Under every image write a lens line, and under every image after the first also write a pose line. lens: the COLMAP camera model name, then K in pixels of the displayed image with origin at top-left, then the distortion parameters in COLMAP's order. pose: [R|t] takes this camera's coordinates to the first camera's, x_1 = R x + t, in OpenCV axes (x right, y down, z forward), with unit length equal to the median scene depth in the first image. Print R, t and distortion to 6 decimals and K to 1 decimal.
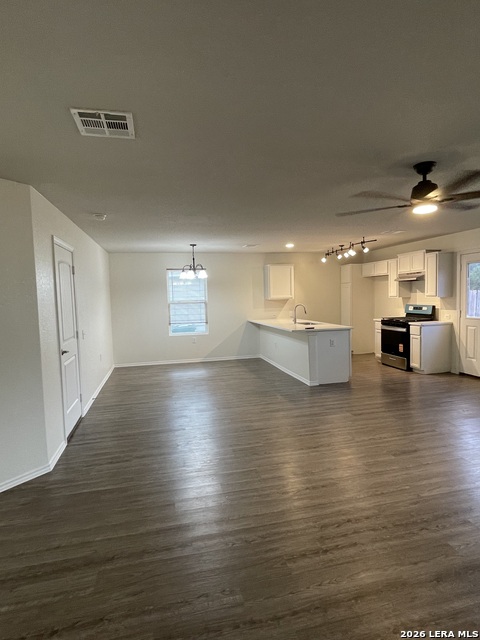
lens RADIAL K [[363.4, 0, 240.9], [0, 363.4, 319.3], [0, 0, 1]] dist [-0.006089, -0.001664]
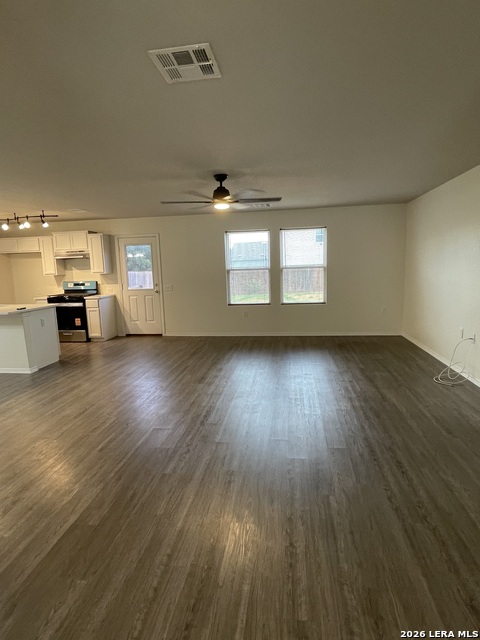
lens RADIAL K [[363.4, 0, 240.7], [0, 363.4, 319.3], [0, 0, 1]] dist [-0.006089, -0.001664]
pose [[0.360765, -0.118410, 0.925110, -0.378898], [0.077703, 0.992275, 0.096705, 0.005734], [-0.929414, 0.036996, 0.367179, 0.169347]]
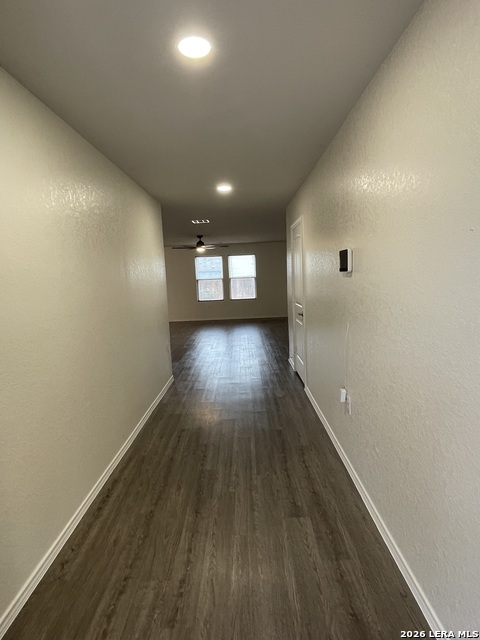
lens RADIAL K [[363.4, 0, 239.9], [0, 363.4, 319.5], [0, 0, 1]] dist [-0.006089, -0.001664]
pose [[0.235747, -0.100294, 0.966625, -1.082009], [0.092248, 0.992478, 0.080479, 0.031703], [-0.967426, 0.070197, 0.243226, -0.027502]]
